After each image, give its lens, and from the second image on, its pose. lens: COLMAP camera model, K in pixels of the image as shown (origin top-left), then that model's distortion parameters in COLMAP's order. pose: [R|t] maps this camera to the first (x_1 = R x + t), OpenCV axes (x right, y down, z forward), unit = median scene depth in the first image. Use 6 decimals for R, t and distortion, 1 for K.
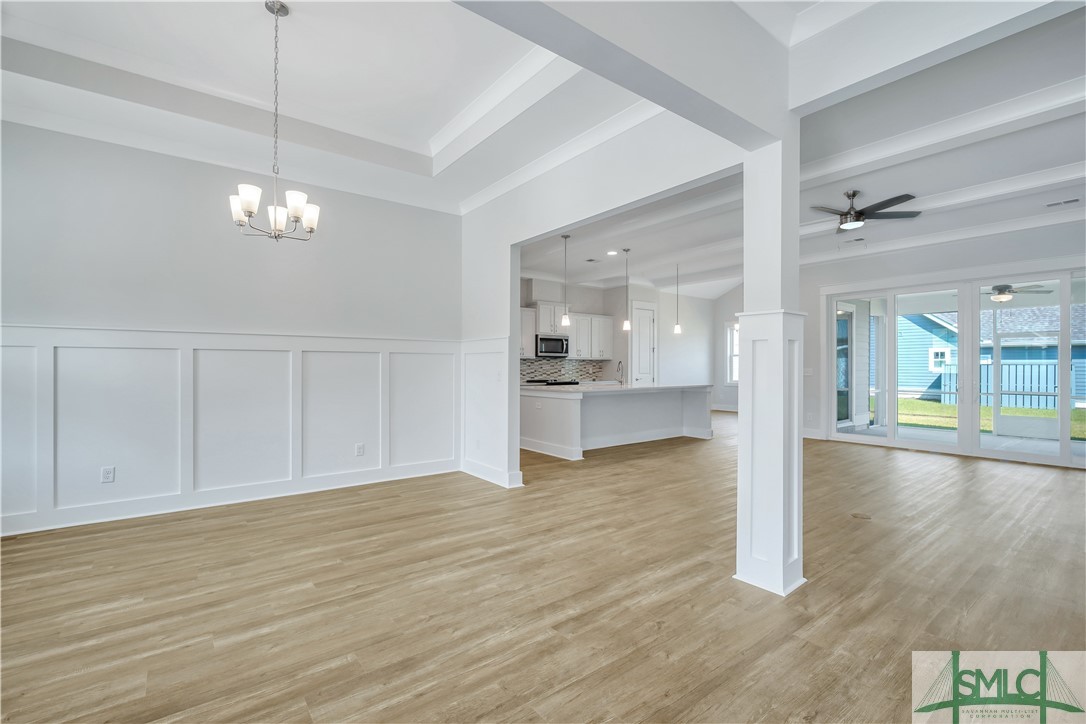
lens RADIAL K [[479.1, 0, 526.6], [0, 479.1, 367.5], [0, 0, 1]] dist [-0.012124, 0.003165]
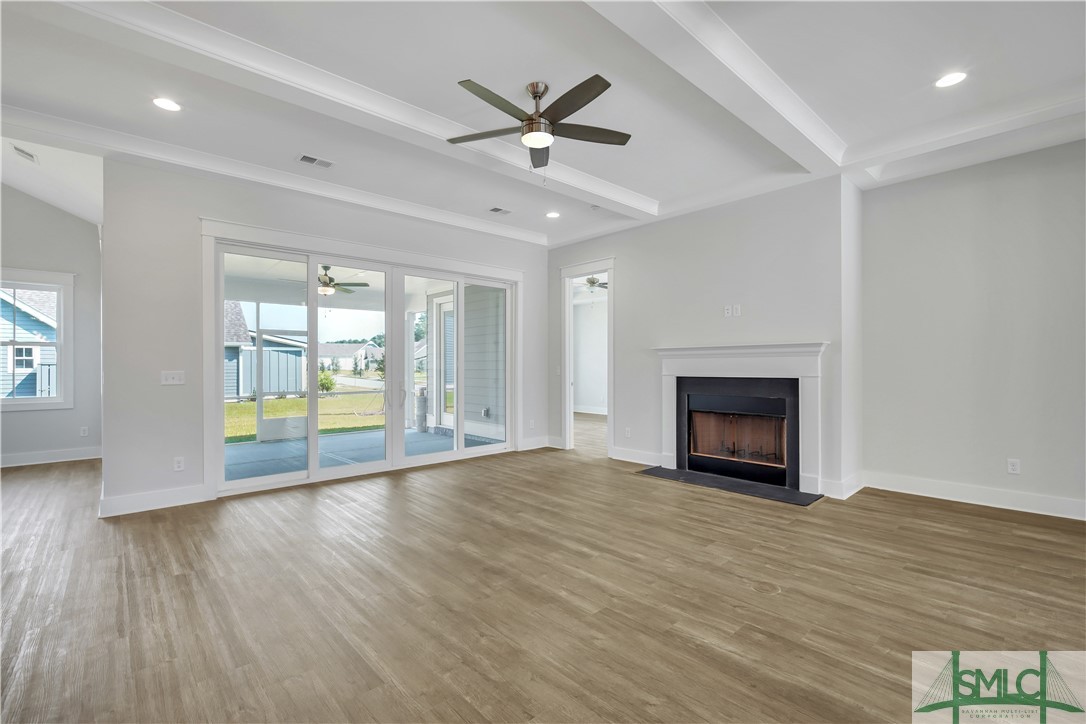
lens RADIAL K [[479.1, 0, 552.9], [0, 479.1, 366.8], [0, 0, 1]] dist [-0.012124, 0.003165]
pose [[-0.115831, -0.004968, 0.993256, 0.061911], [0.007079, 0.999958, 0.005827, -0.003513], [-0.993244, 0.007706, -0.115791, 1.125607]]
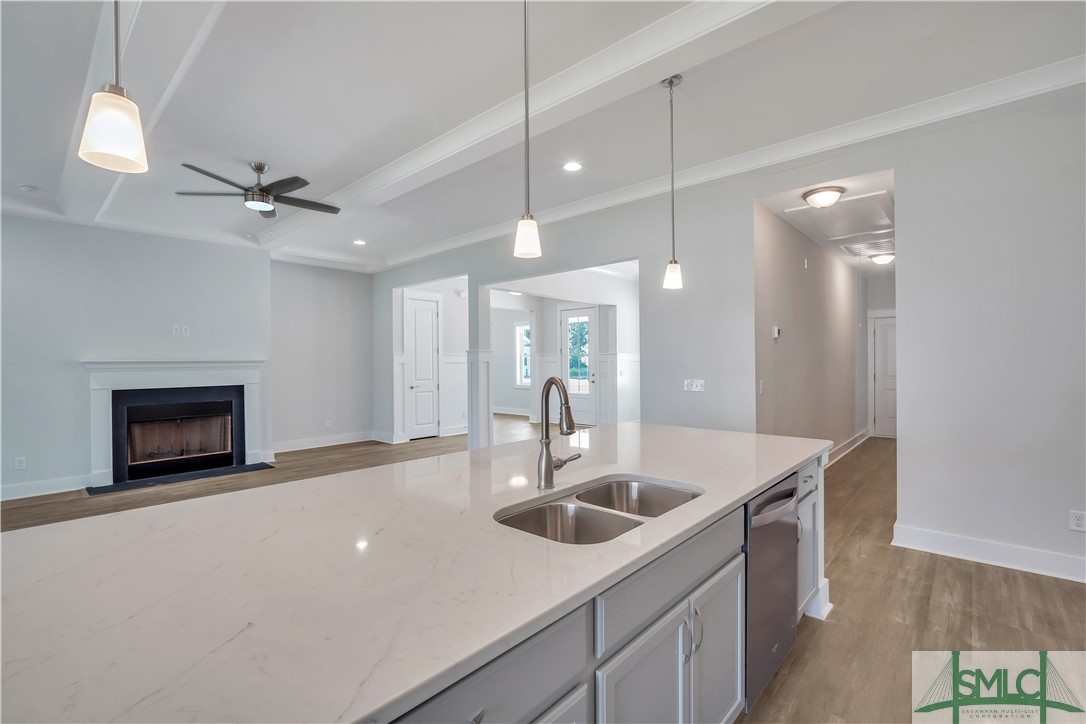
lens RADIAL K [[479.1, 0, 533.6], [0, 479.1, 361.1], [0, 0, 1]] dist [-0.012124, 0.003165]
pose [[-0.981975, 0.007098, -0.188877, 0.408757], [0.006868, 0.999975, 0.001869, -0.035489], [0.188885, 0.000538, -0.981999, 2.007486]]
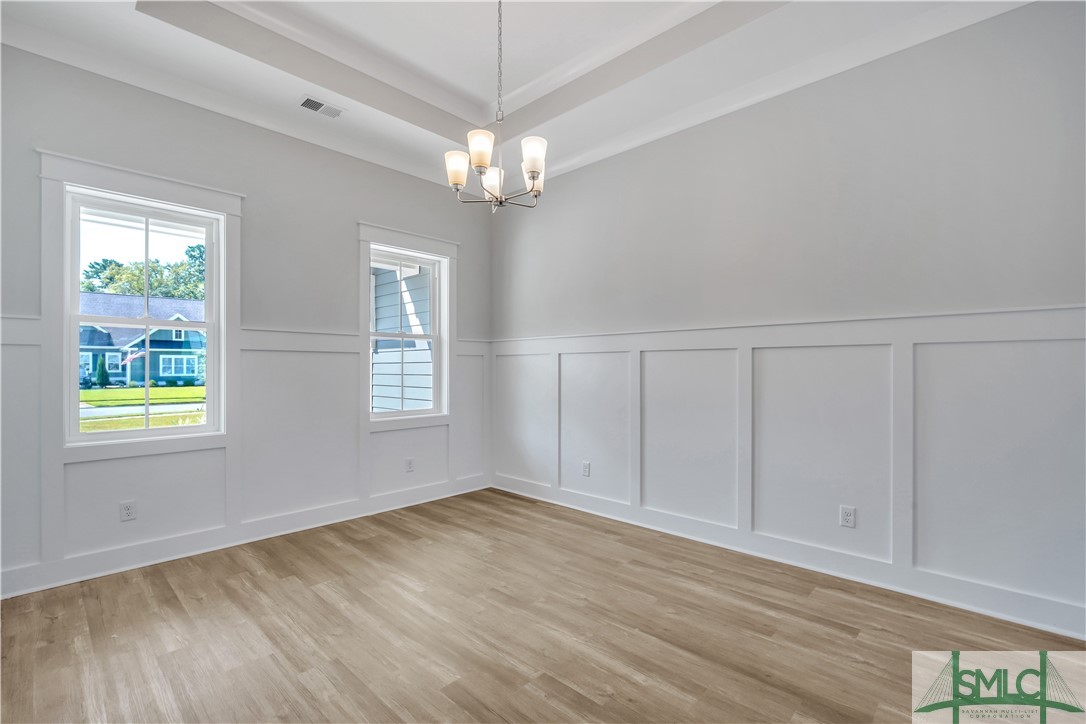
lens RADIAL K [[479.1, 0, 550.7], [0, 479.1, 369.5], [0, 0, 1]] dist [-0.012124, 0.003165]
pose [[0.185891, -0.000494, -0.982570, 0.150347], [-0.003536, 0.999993, -0.001171, -0.001688], [0.982564, 0.003692, 0.185888, 0.569439]]
